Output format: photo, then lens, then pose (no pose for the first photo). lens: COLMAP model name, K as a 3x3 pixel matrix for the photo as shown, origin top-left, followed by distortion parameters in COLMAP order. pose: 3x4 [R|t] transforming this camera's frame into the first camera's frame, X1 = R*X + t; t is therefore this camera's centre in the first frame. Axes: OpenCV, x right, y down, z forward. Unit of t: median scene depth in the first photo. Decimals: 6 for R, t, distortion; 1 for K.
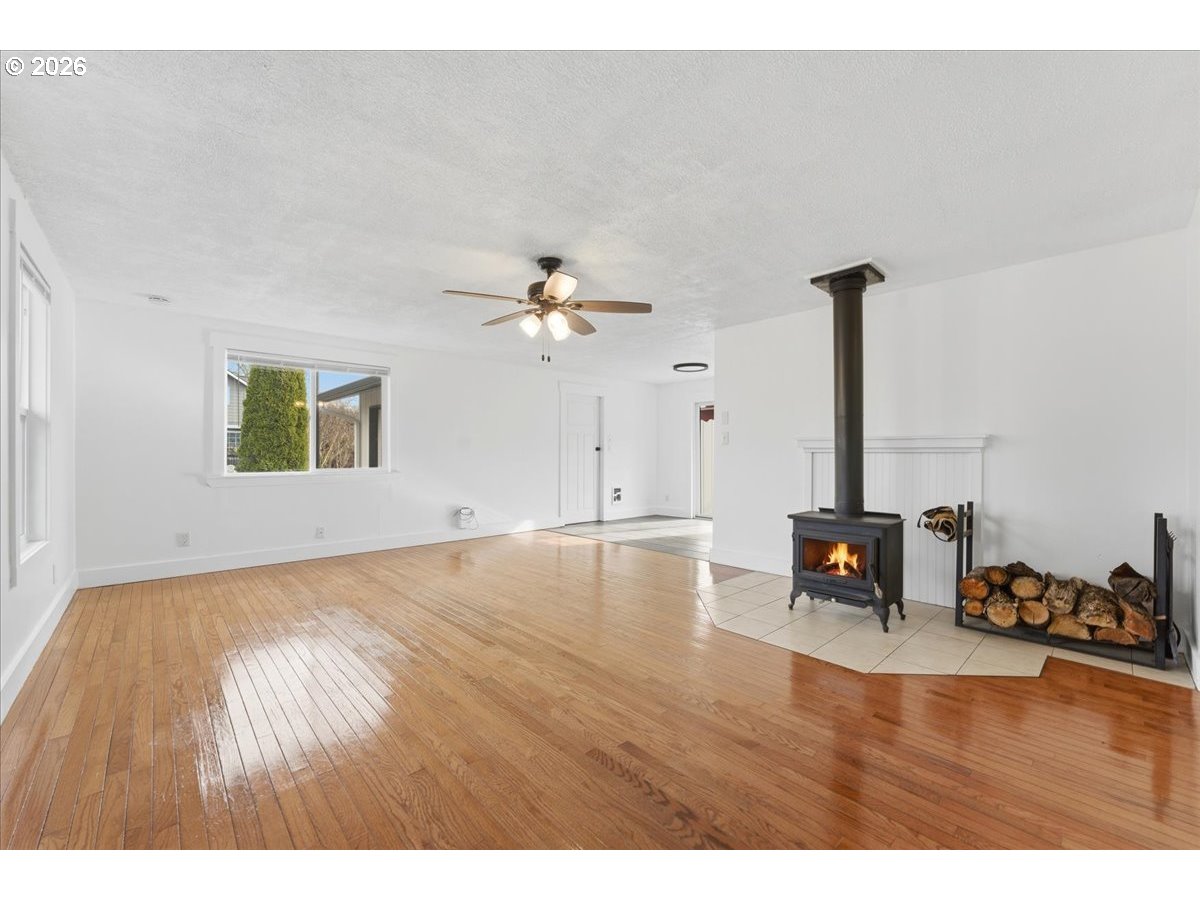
lens RADIAL K [[491.6, 0, 600.0], [0, 491.6, 450.0], [0, 0, 1]] dist [-0.001739, 0.000044]
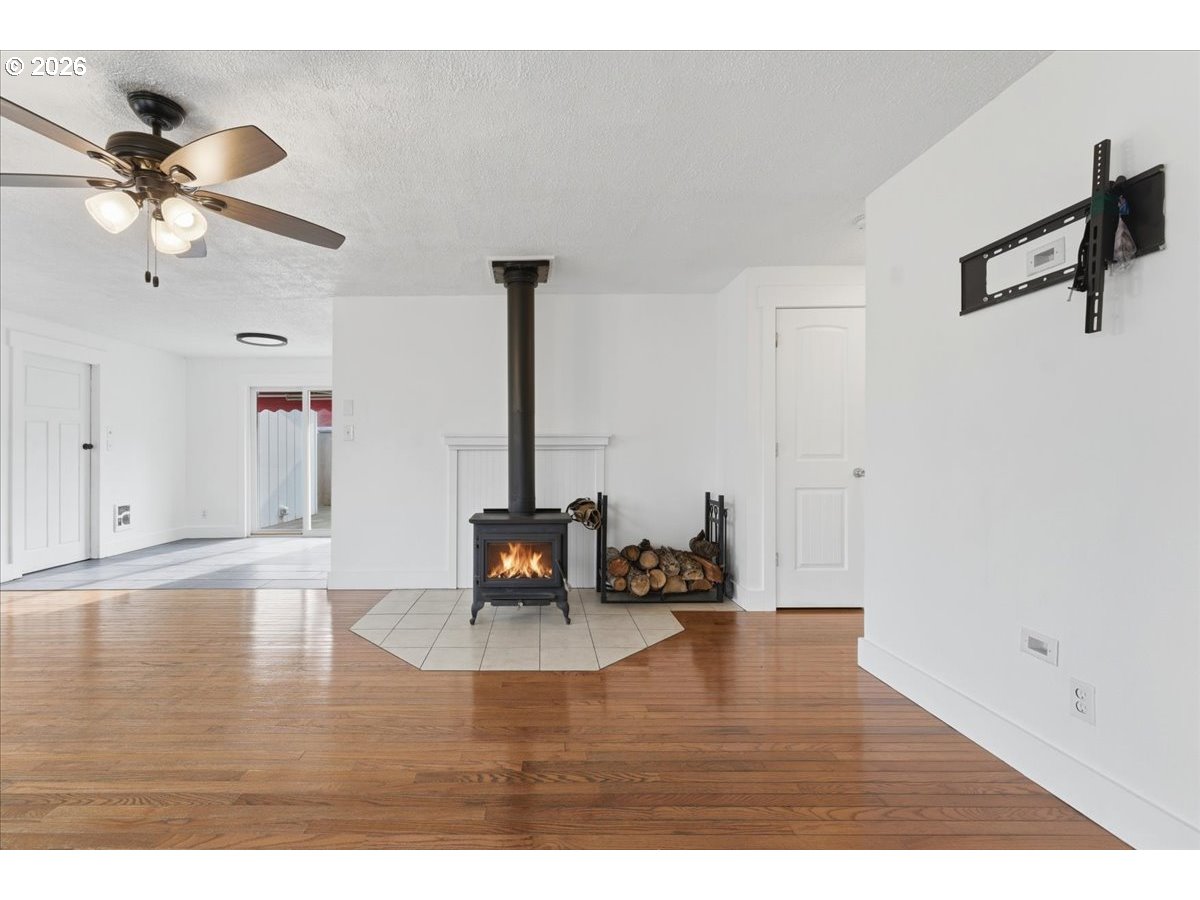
lens RADIAL K [[520.2, 0, 540.3], [0, 520.2, 452.1], [0, 0, 1]] dist [-0.001896, -0.000002]
pose [[0.680529, -0.004491, 0.732707, -0.237226], [0.000482, 0.999984, 0.005682, 0.003798], [-0.732721, -0.003513, 0.680520, 0.281592]]
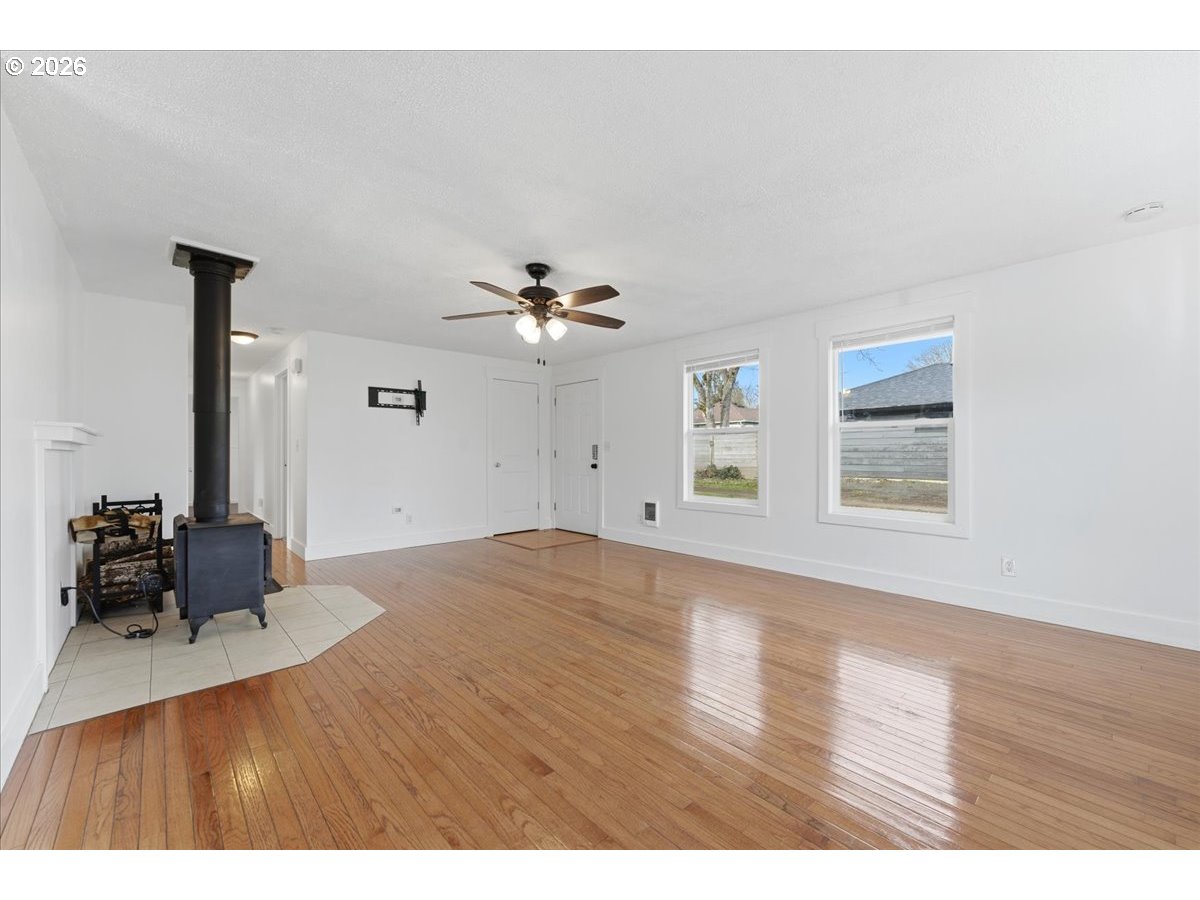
lens RADIAL K [[476.7, 0, 600.0], [0, 476.7, 450.0], [0, 0, 1]] dist [0.000201, 0.000009]
pose [[-0.999976, 0.003880, 0.005653, -0.238595], [0.003811, 0.999919, -0.012169, 0.014853], [-0.005700, -0.012147, -0.999910, 1.990393]]
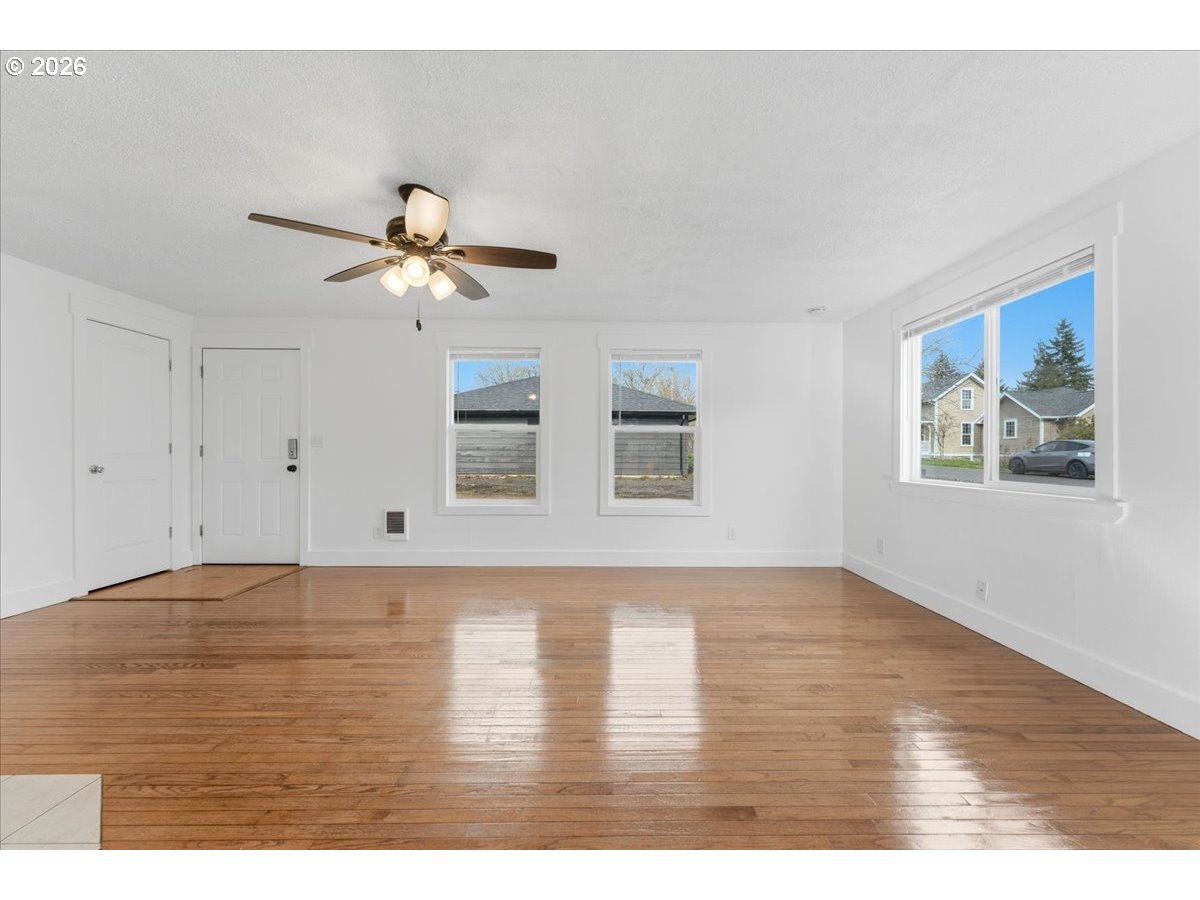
lens RADIAL K [[491.6, 0, 600.0], [0, 491.6, 450.0], [0, 0, 1]] dist [-0.001739, 0.000044]
pose [[-0.676422, -0.003721, -0.736505, 0.254369], [0.000430, 0.999985, -0.005446, 0.010974], [0.736514, -0.004001, -0.676410, 1.694476]]
